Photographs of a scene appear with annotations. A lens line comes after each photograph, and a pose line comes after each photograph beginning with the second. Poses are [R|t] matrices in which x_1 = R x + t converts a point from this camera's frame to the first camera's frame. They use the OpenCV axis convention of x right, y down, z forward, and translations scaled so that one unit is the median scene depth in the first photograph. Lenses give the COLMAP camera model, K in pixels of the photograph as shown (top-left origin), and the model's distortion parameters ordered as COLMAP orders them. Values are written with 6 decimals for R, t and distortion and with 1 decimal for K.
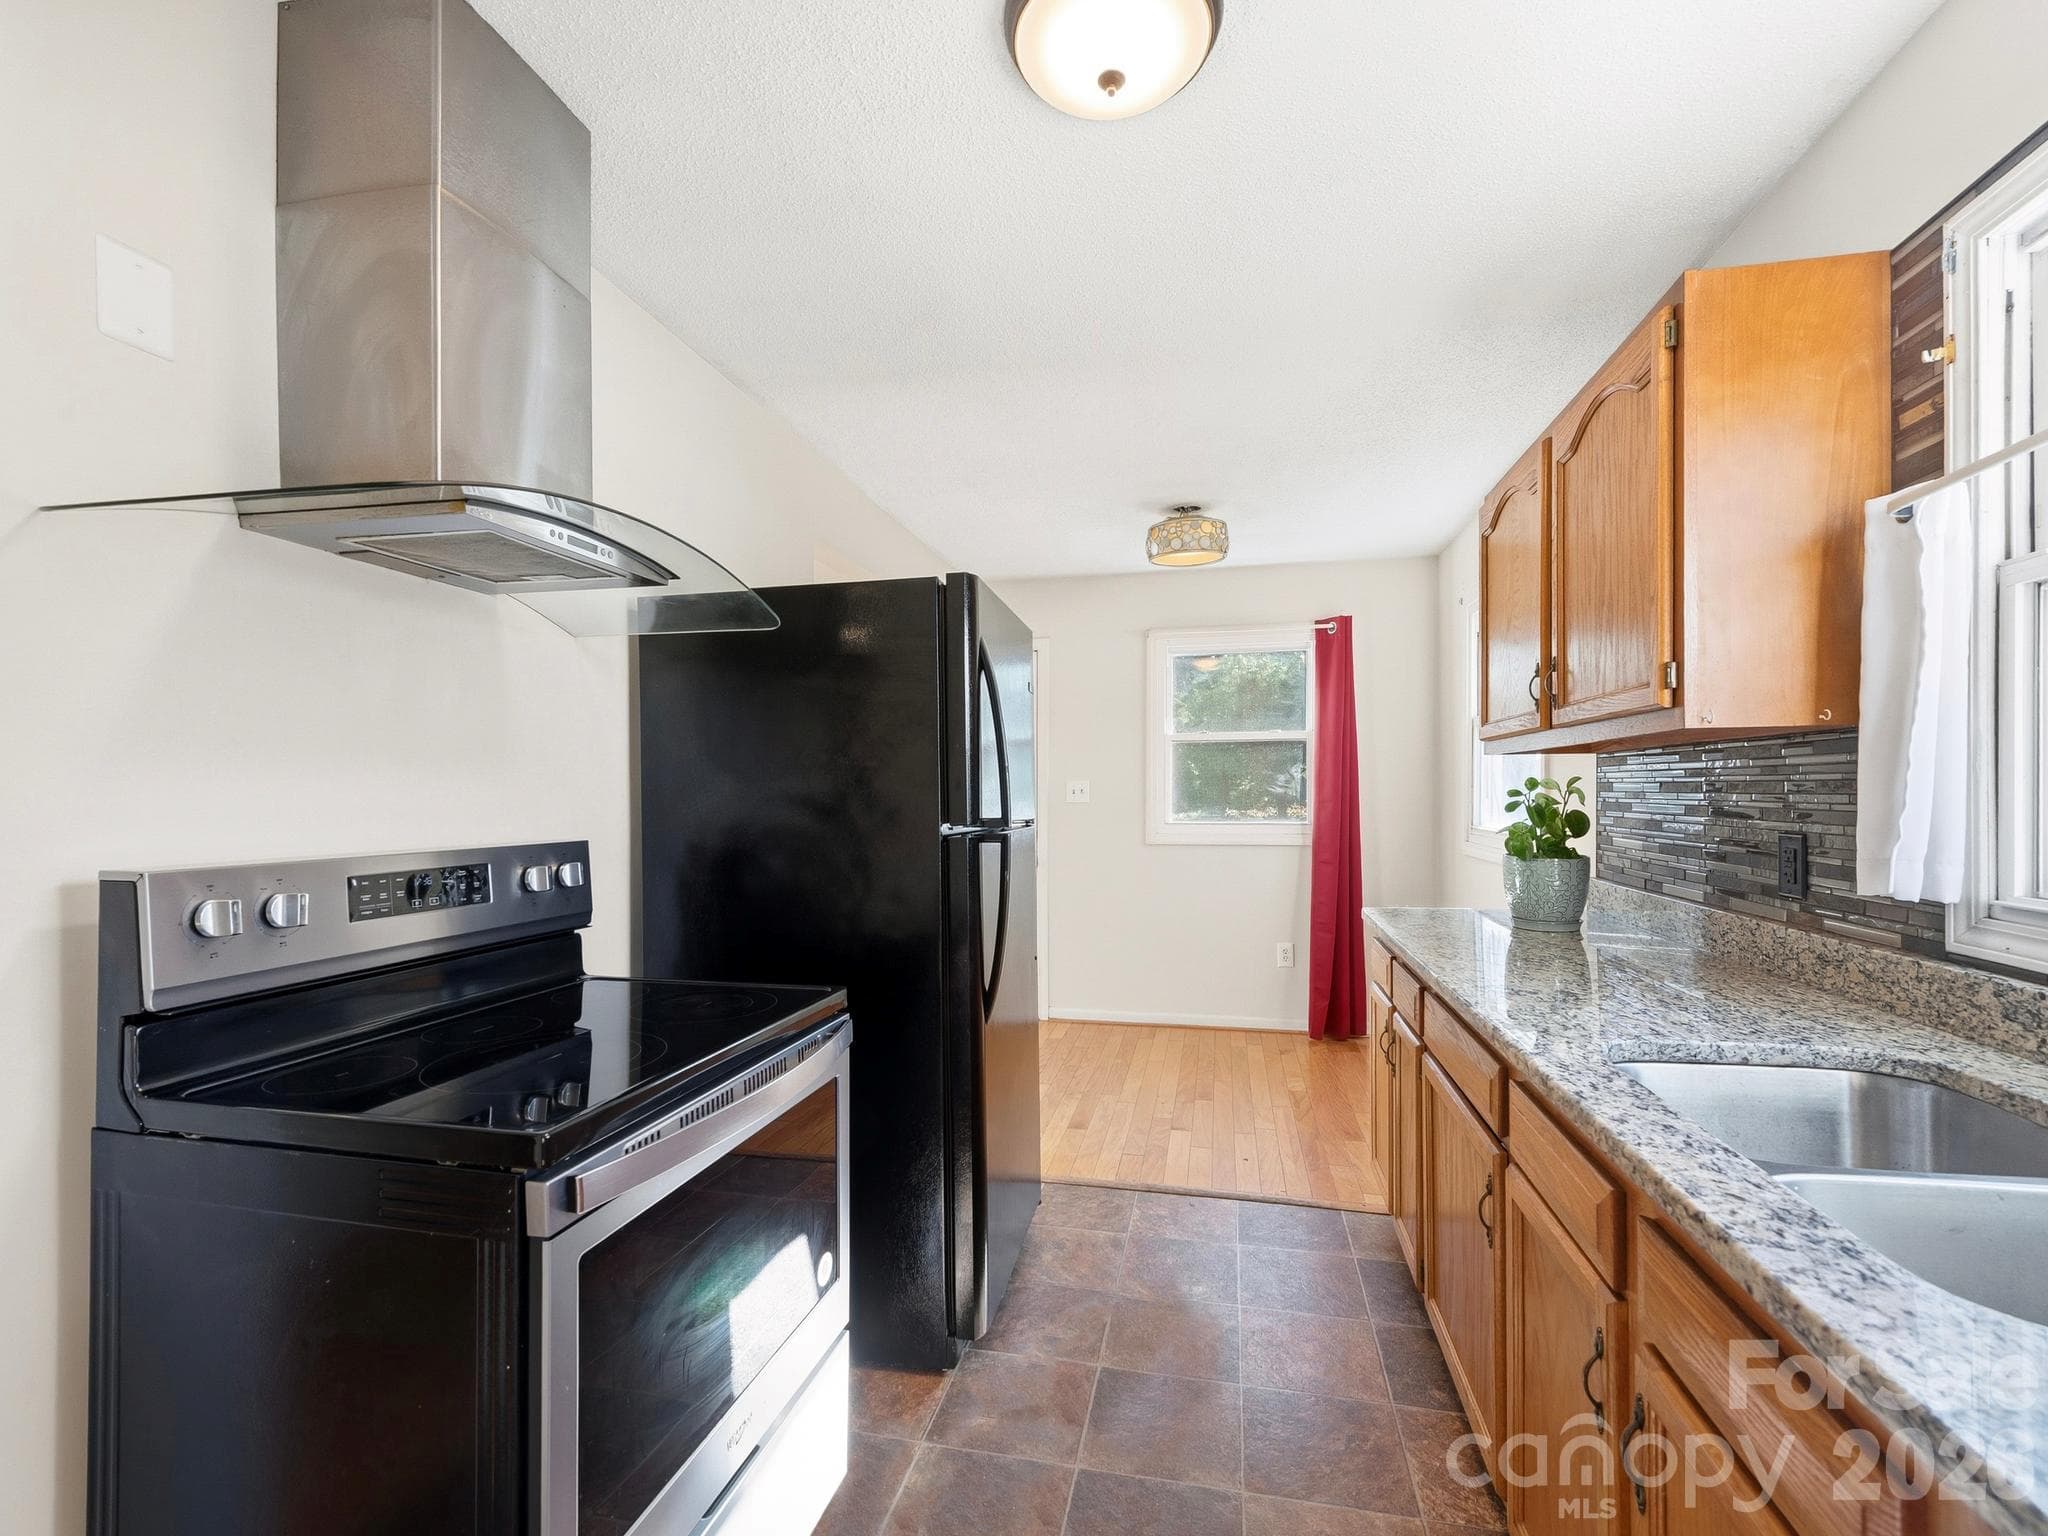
lens RADIAL K [[919.4, 0, 1047.9], [0, 919.4, 789.4], [0, 0, 1]] dist [0.001186, -0.000284]
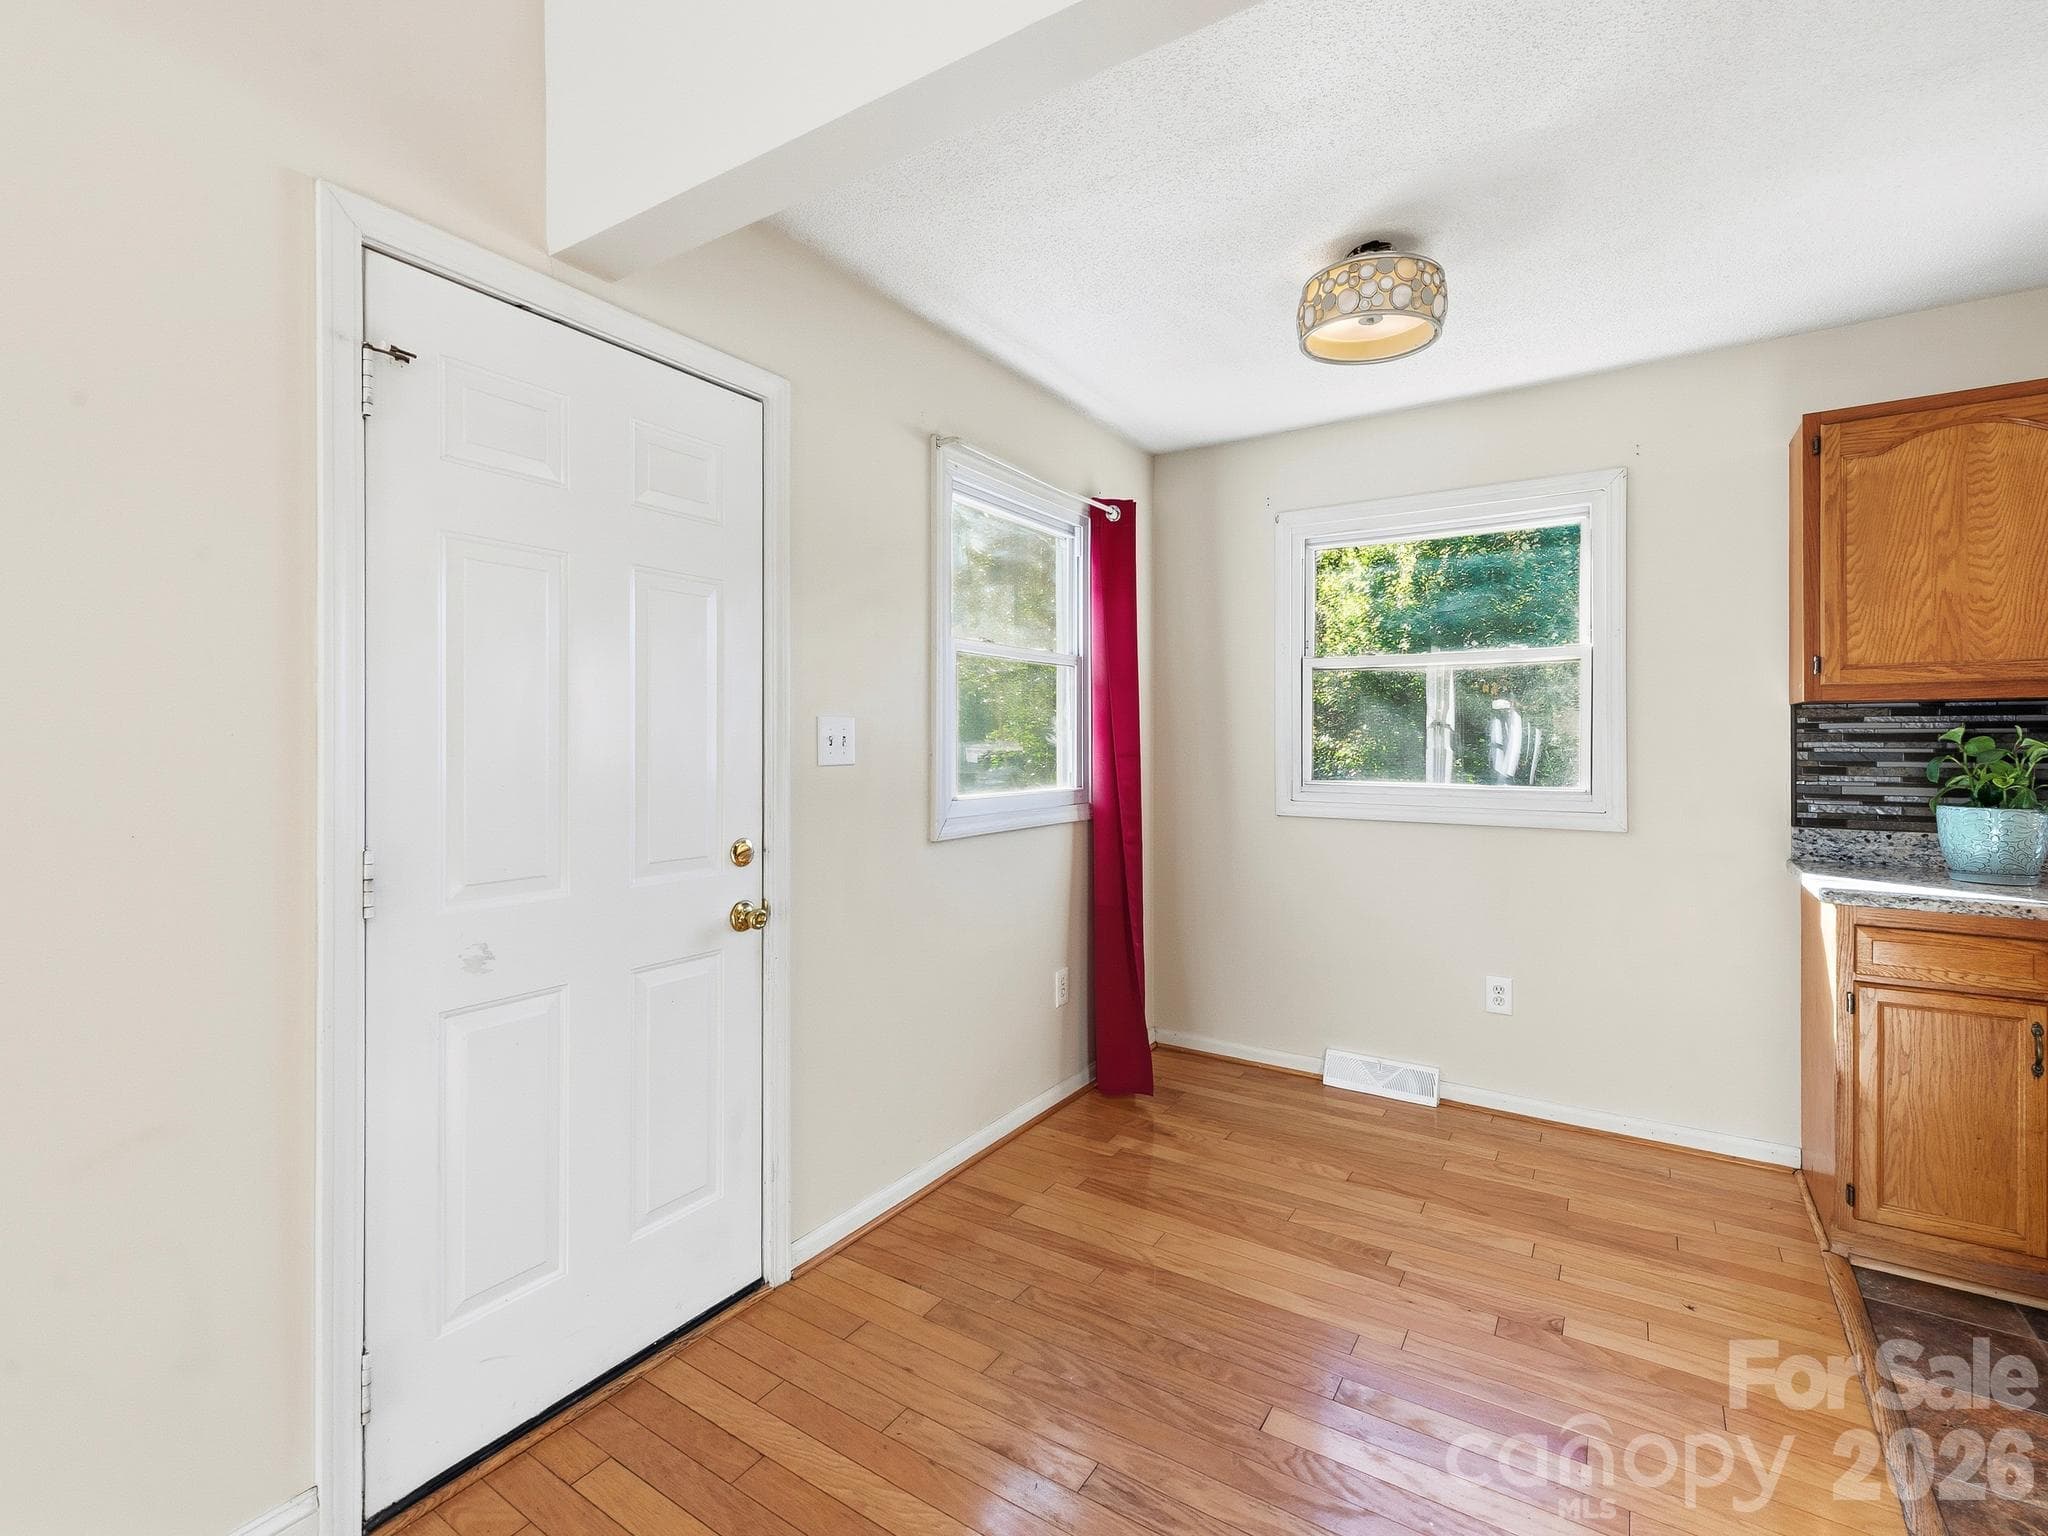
lens RADIAL K [[919.1, 0, 1032.1], [0, 919.1, 739.8], [0, 0, 1]] dist [-0.009494, -0.001026]
pose [[0.378276, 0.005419, 0.925677, -1.076914], [-0.003493, 0.999984, -0.004427, 0.011530], [-0.925686, -0.001559, 0.378288, 2.273592]]
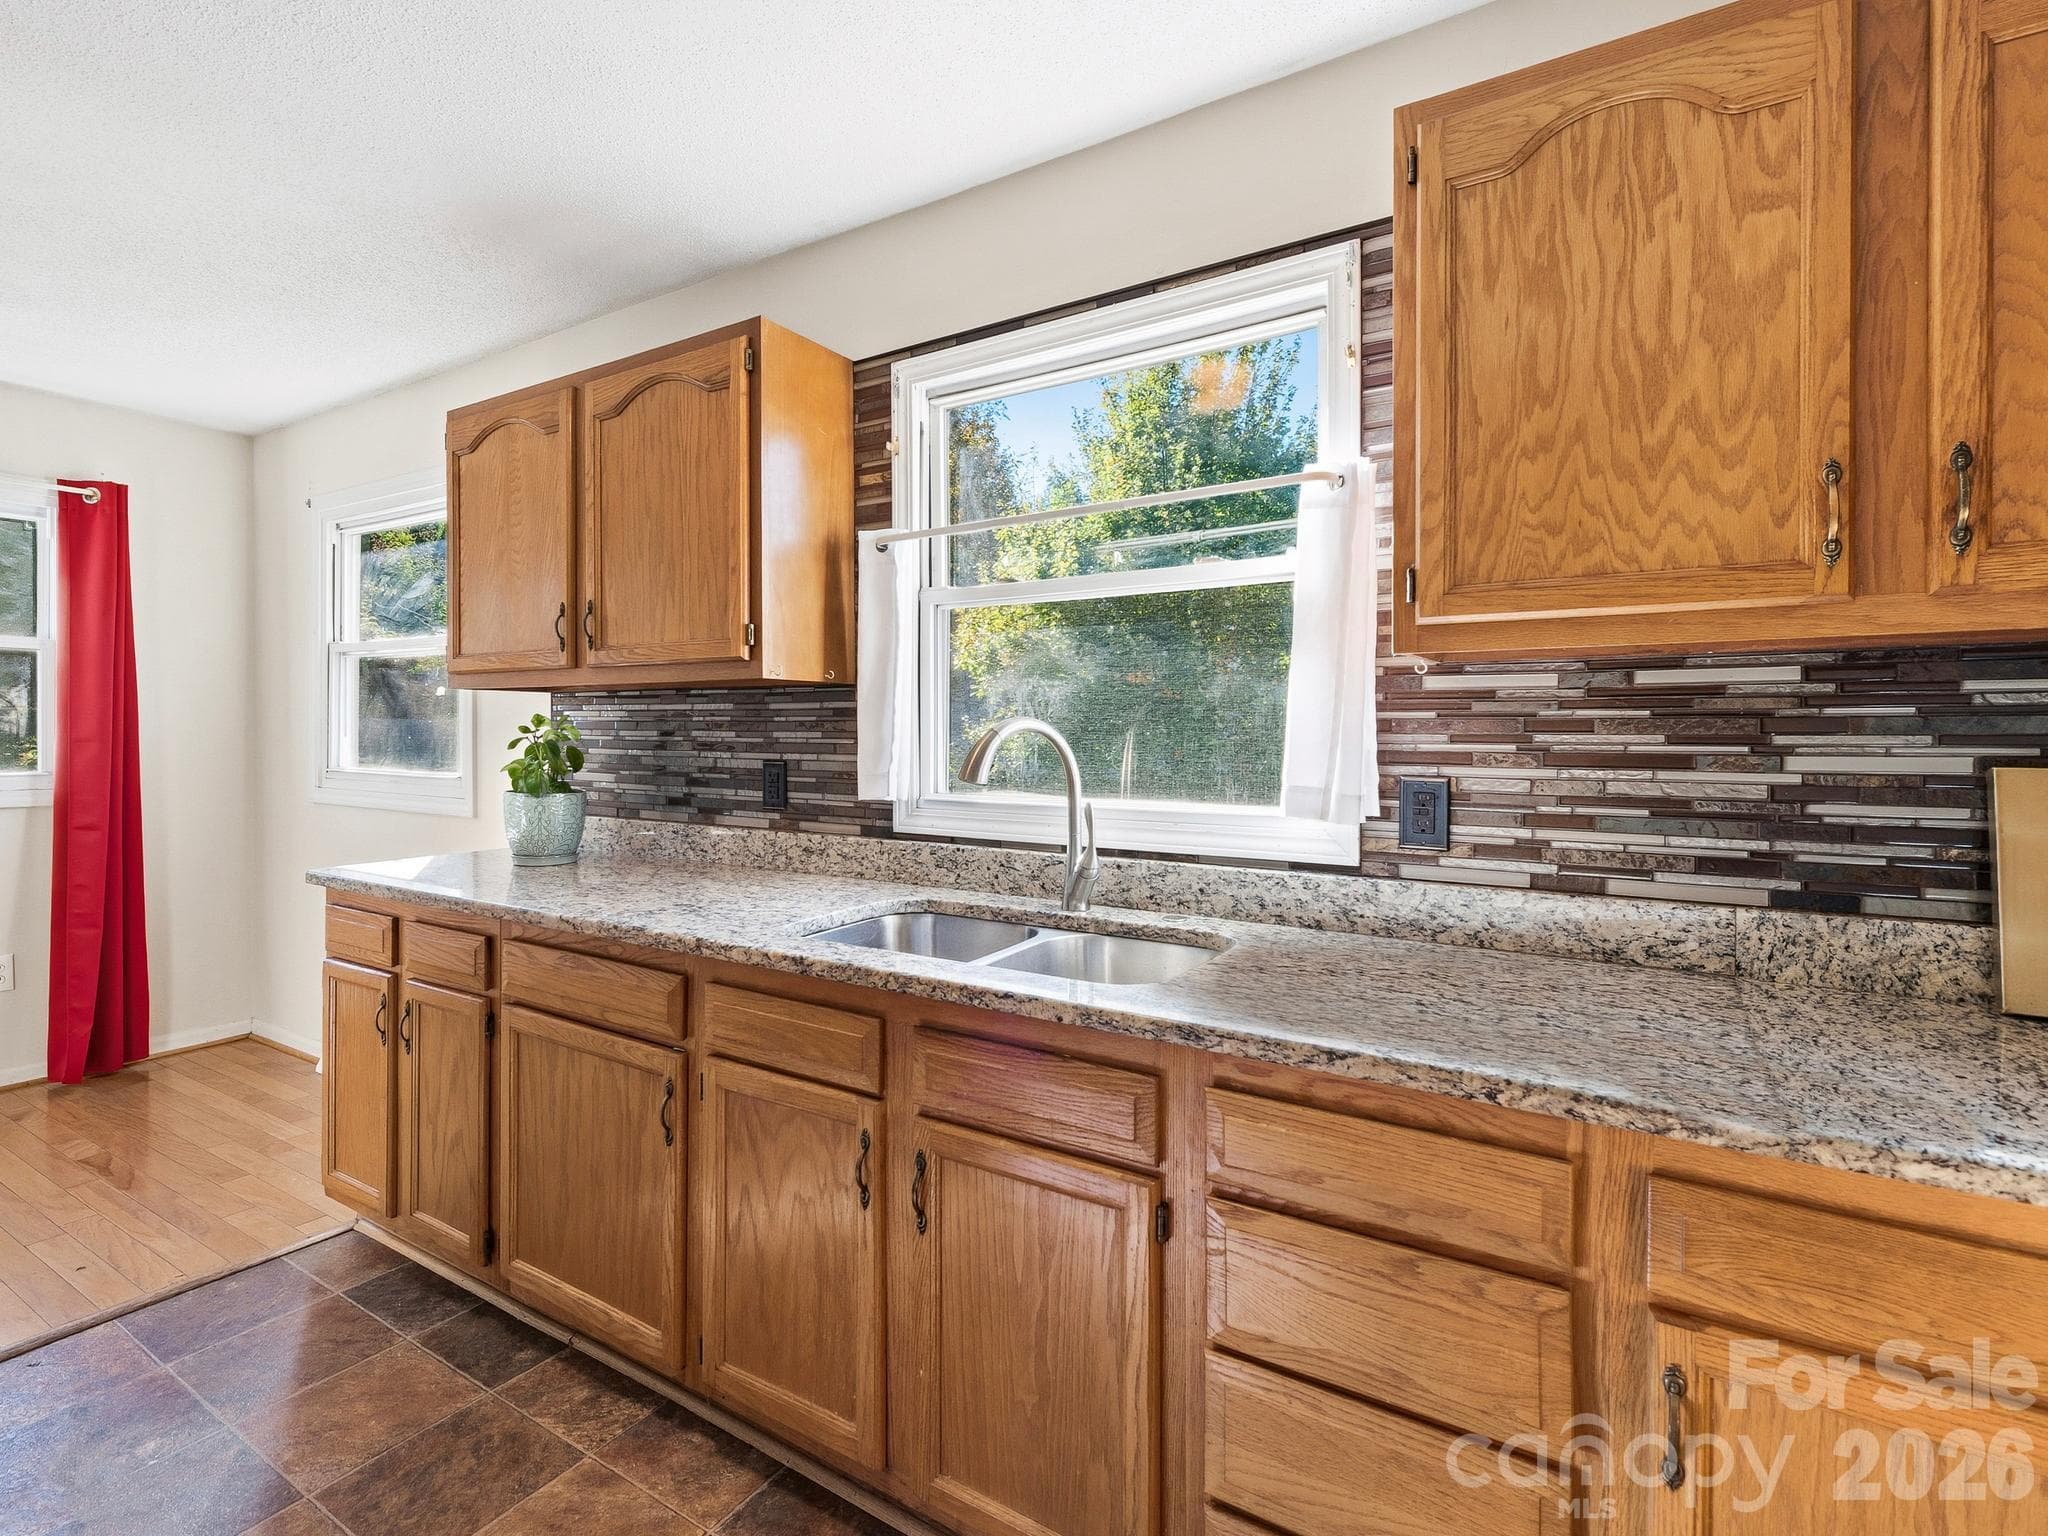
lens RADIAL K [[965.3, 0, 1030.5], [0, 965.3, 736.5], [0, 0, 1]] dist [-0.001248, -0.000332]
pose [[0.335435, -0.001943, 0.942061, -0.419912], [-0.006555, 0.999969, 0.004397, 0.004215], [-0.942041, -0.007650, 0.335412, 0.204172]]
